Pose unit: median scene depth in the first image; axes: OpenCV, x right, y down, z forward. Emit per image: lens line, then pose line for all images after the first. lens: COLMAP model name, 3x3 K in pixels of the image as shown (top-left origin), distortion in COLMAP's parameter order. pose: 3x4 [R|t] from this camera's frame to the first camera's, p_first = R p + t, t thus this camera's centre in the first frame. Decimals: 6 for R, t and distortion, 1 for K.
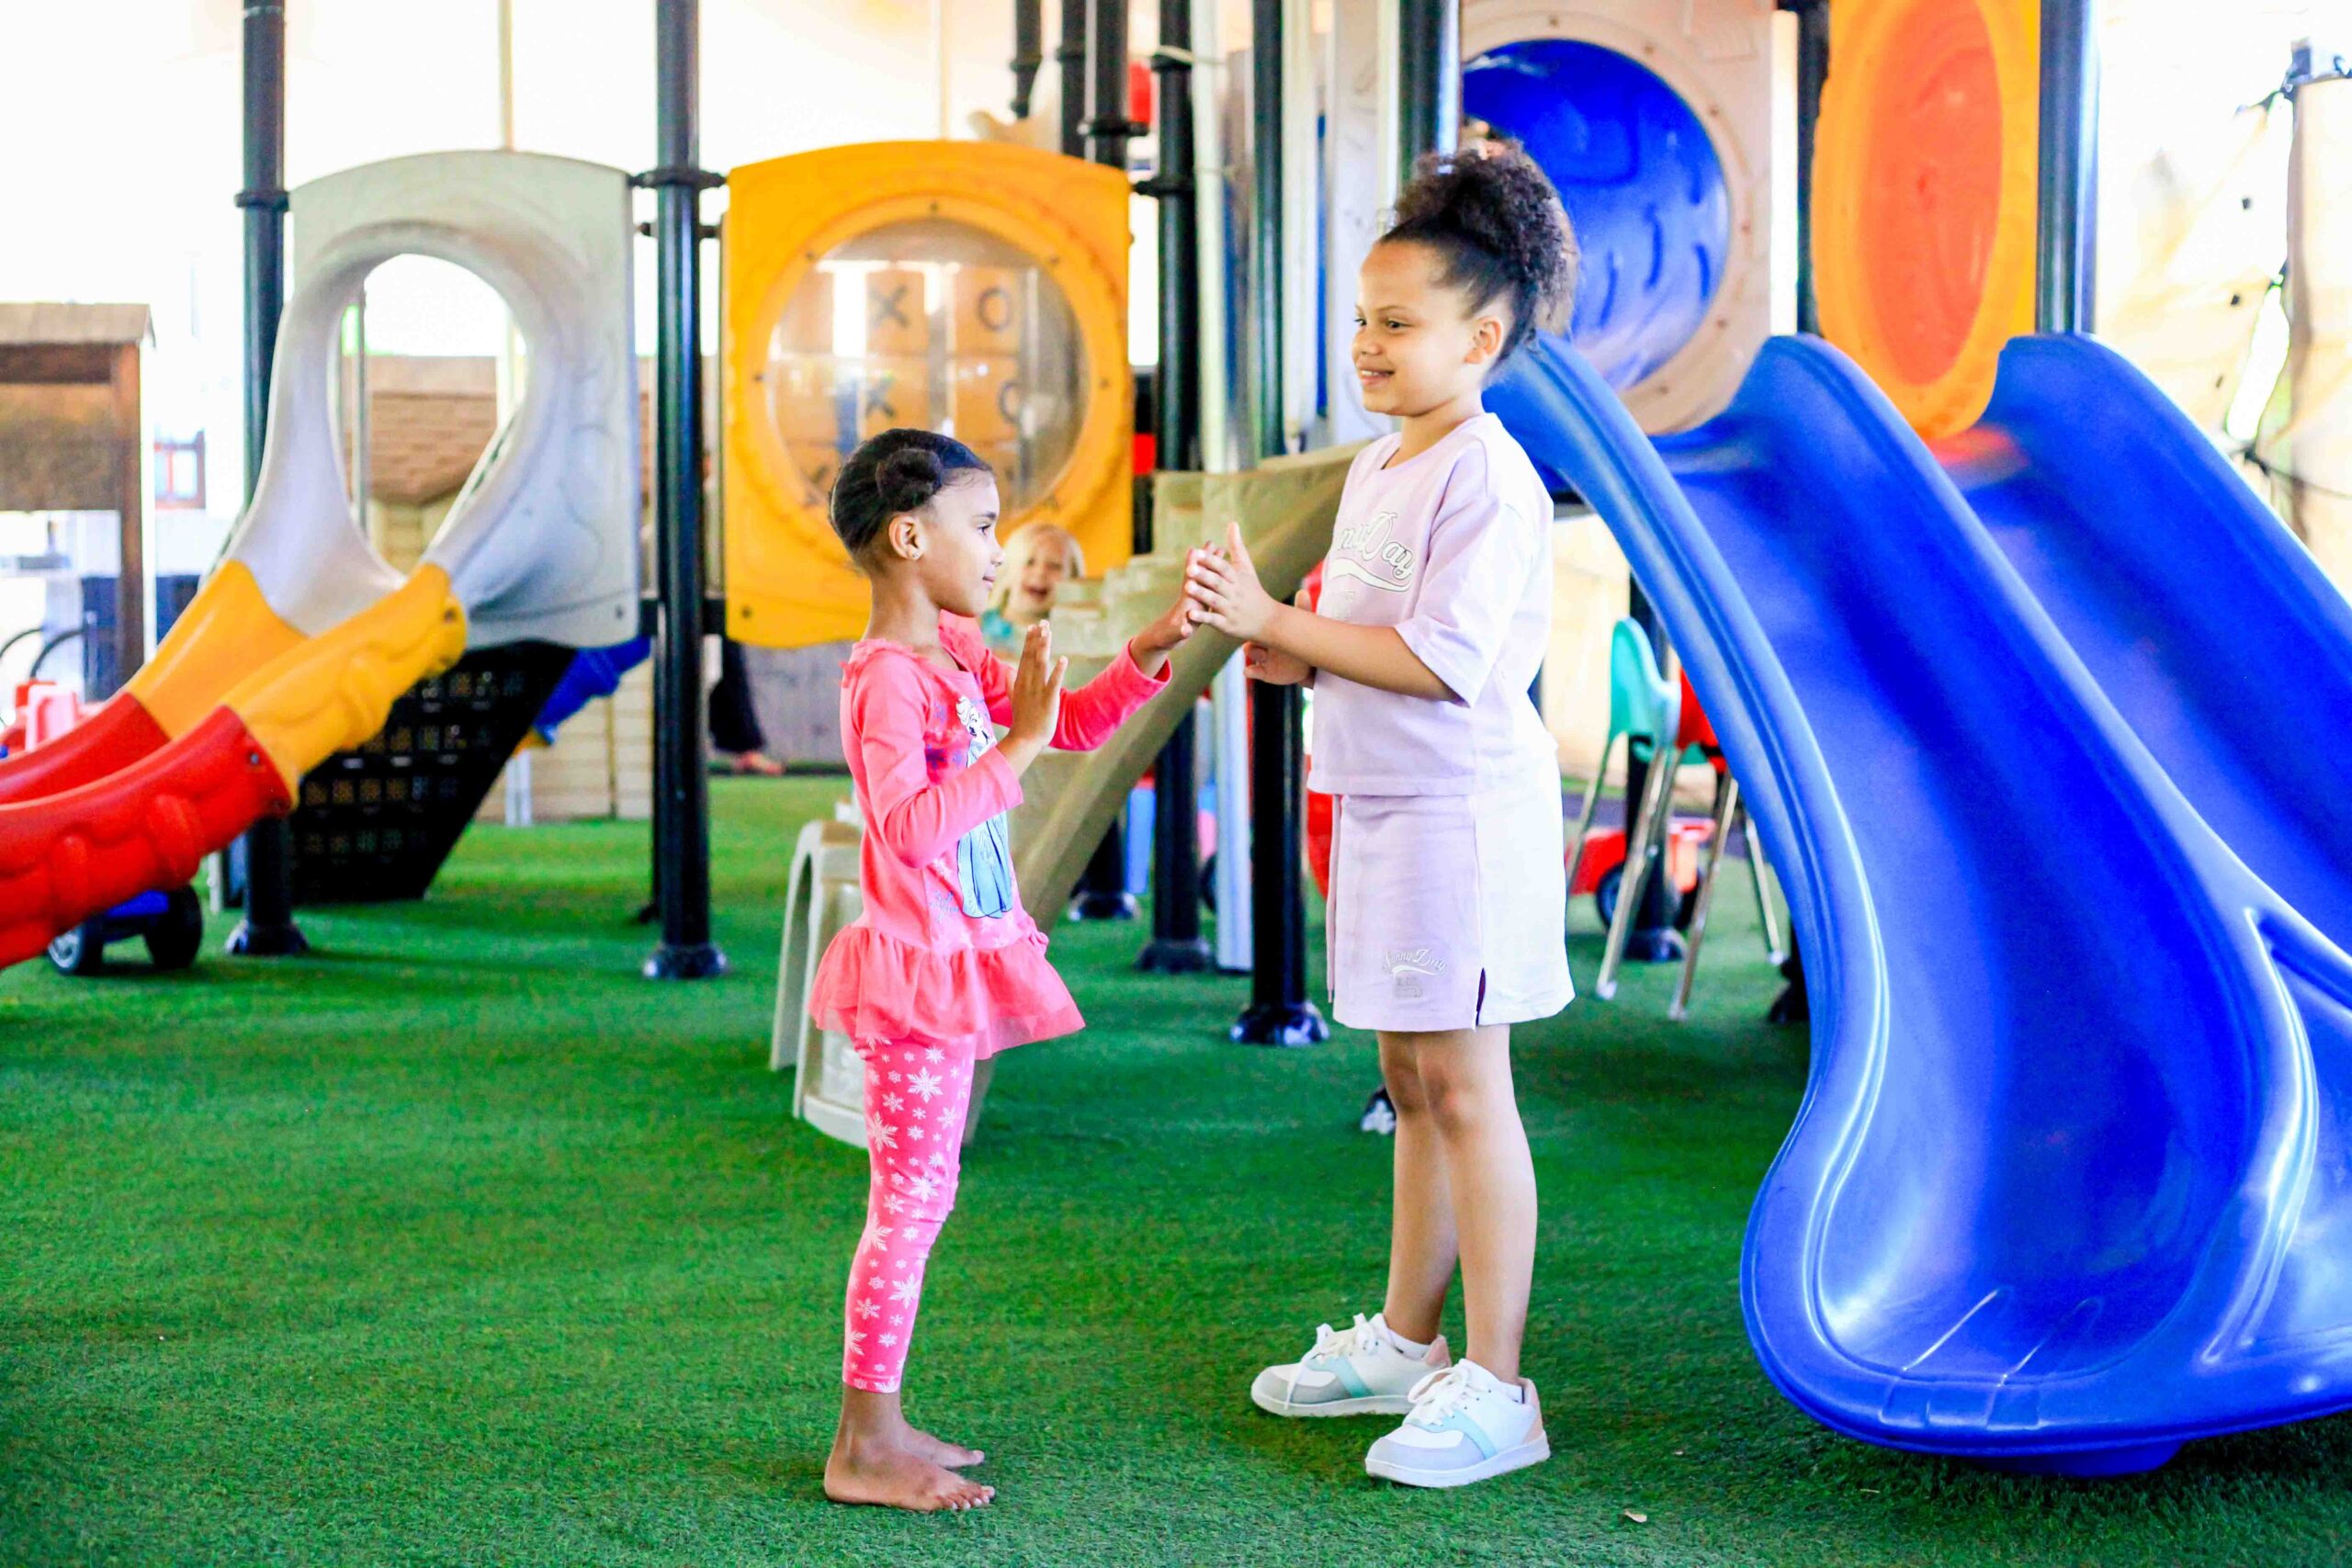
lens RADIAL K [[3345.7, 0, 1179.4], [0, 3345.7, 784.3], [0, 0, 1]] dist [-0.123964, 0.000000]
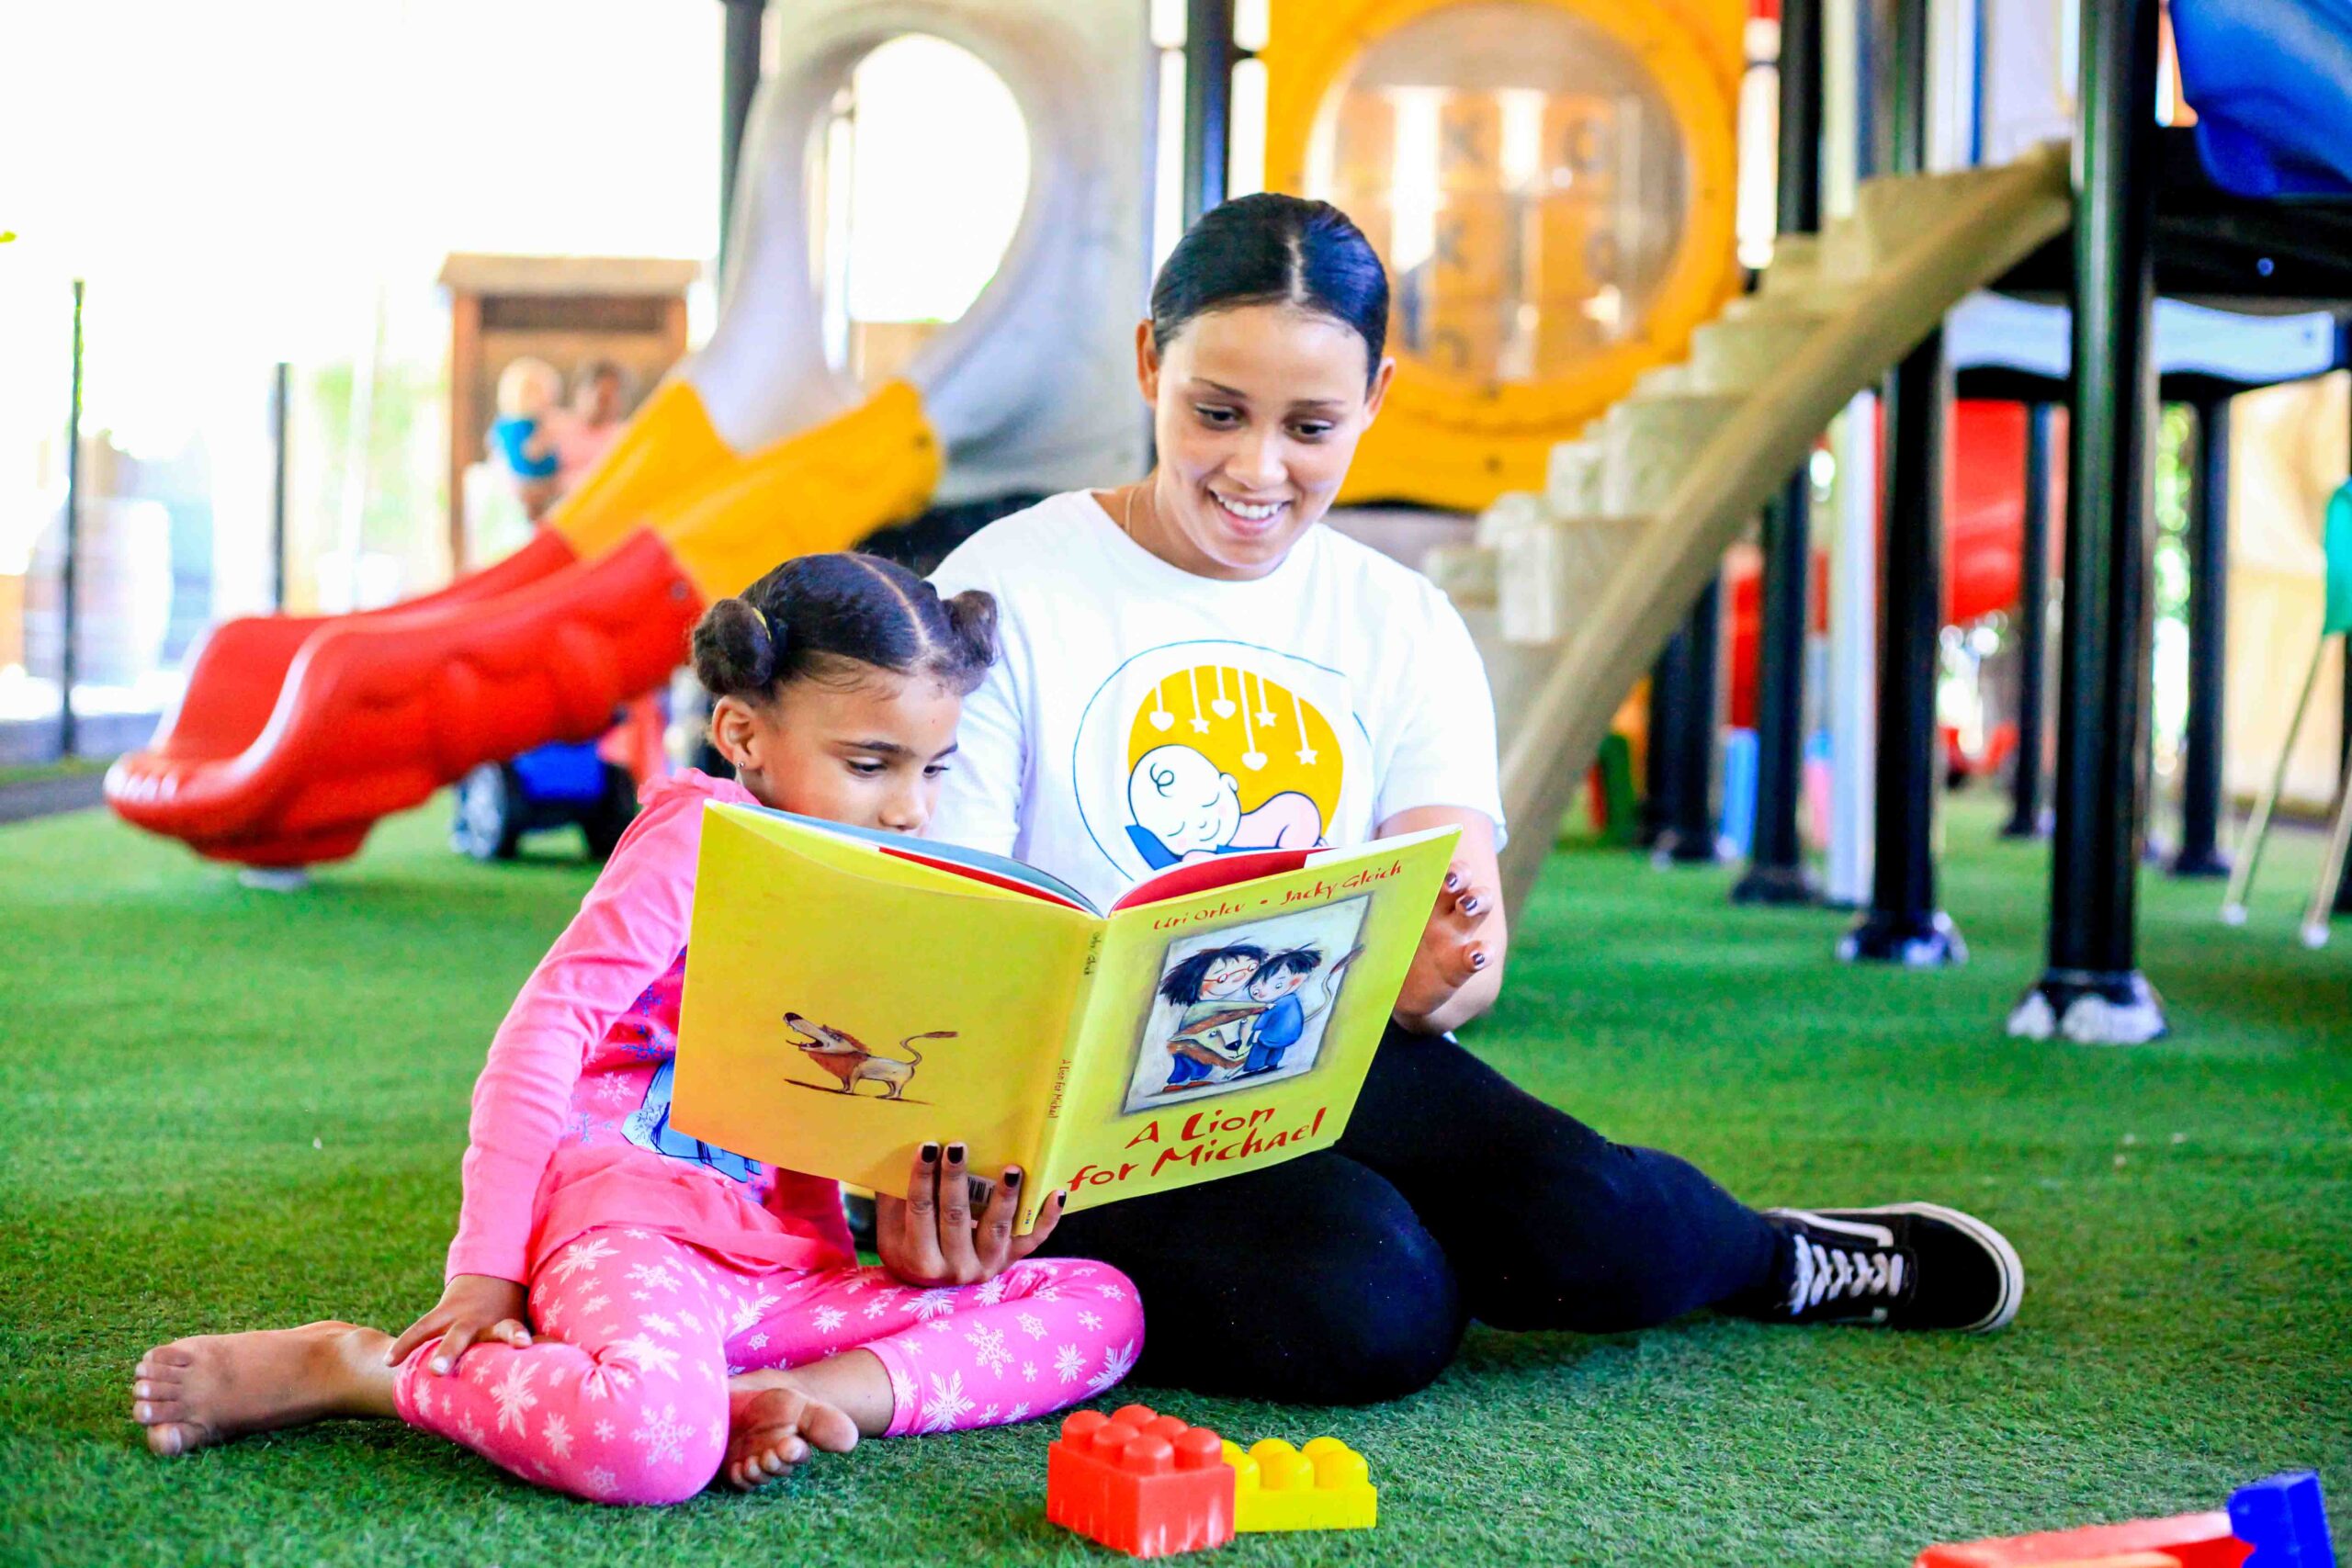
lens RADIAL K [[3345.7, 0, 1172.1], [0, 3345.7, 782.3], [0, 0, 1]] dist [-0.123964, 0.000000]
pose [[0.982022, 0.031465, -0.186123, 0.005345], [-0.038155, 0.998744, -0.032467, 0.063158], [0.184868, 0.038985, 0.981990, 0.182575]]
